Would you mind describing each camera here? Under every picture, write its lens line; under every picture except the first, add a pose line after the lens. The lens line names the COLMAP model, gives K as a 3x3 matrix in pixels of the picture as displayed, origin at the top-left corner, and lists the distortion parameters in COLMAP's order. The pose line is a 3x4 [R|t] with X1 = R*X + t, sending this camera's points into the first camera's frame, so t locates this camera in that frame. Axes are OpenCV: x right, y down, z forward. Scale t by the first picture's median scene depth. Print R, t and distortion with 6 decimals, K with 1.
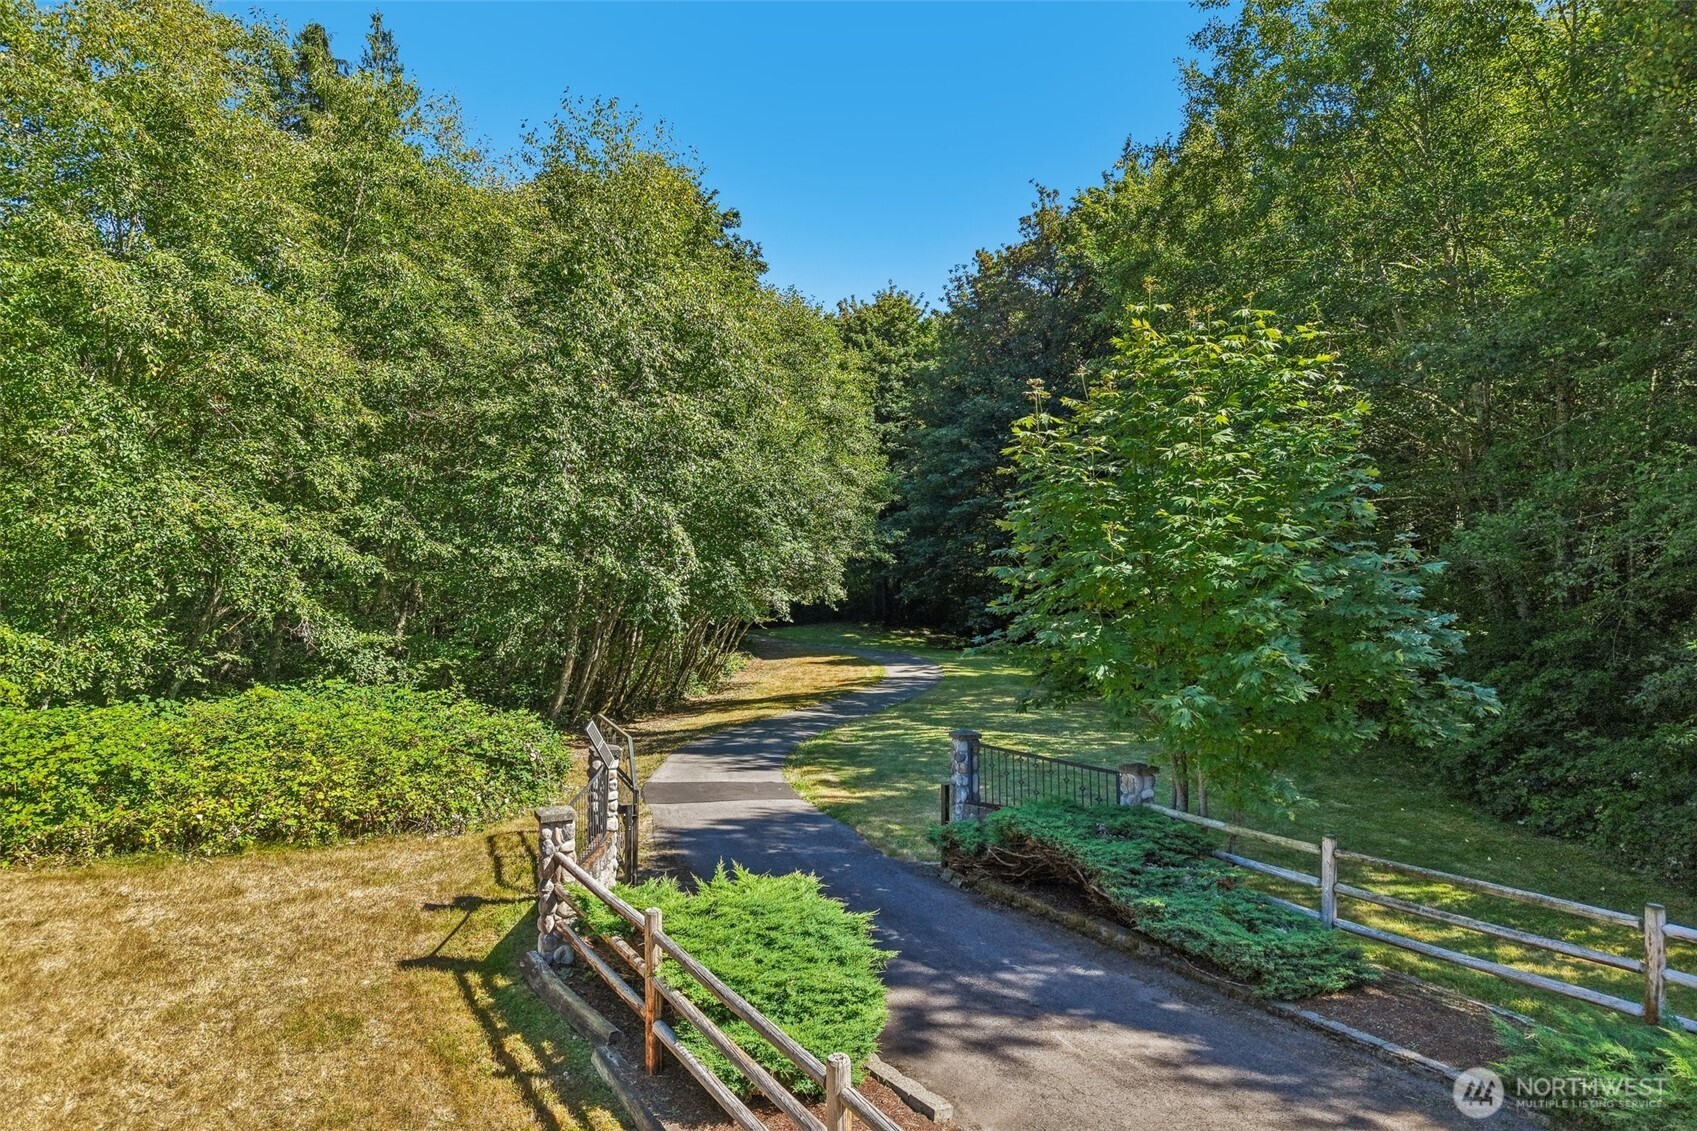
lens RADIAL K [[1088.4, 0, 792.3], [0, 1088.4, 566.2], [0, 0, 1]] dist [0.004512, -0.028609]
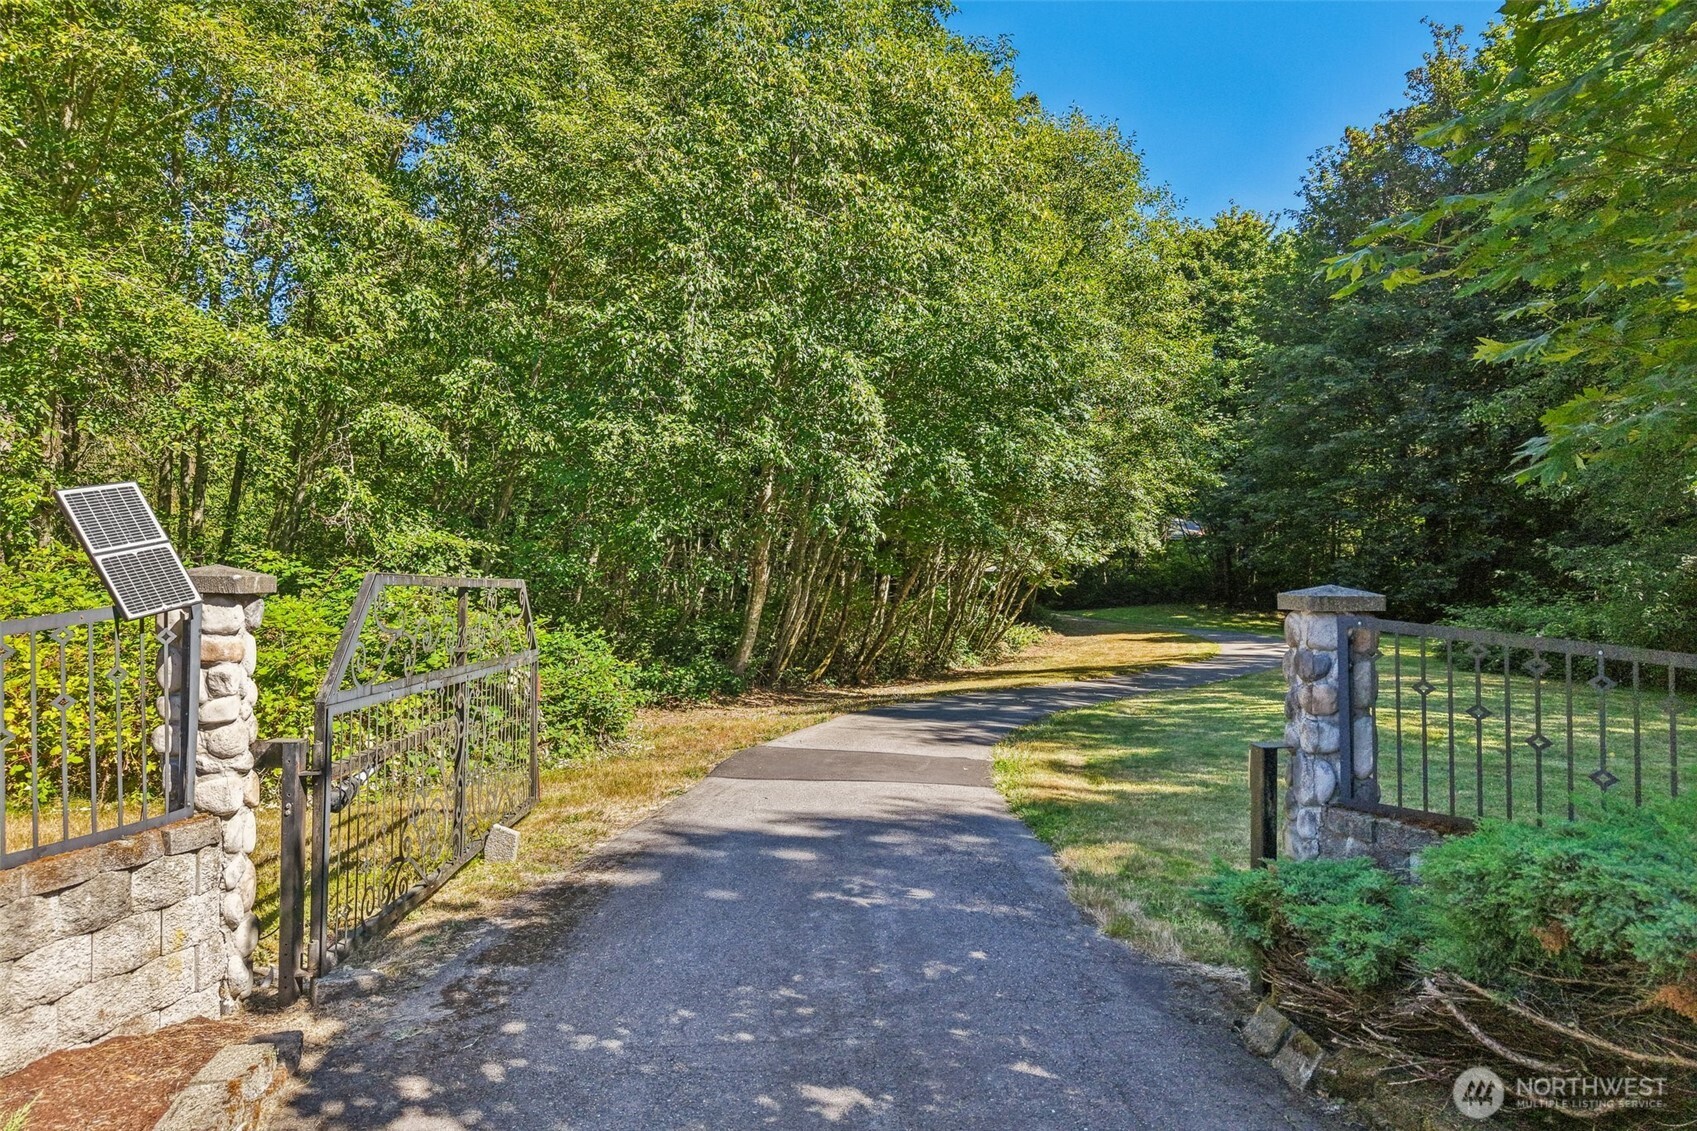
lens RADIAL K [[1088.4, 0, 792.3], [0, 1088.4, 566.2], [0, 0, 1]] dist [0.004512, -0.028609]
pose [[0.954393, -0.001751, -0.298548, 0.051546], [0.001846, 0.999998, 0.000038, 0.073101], [0.298548, -0.000587, 0.954395, 0.321843]]
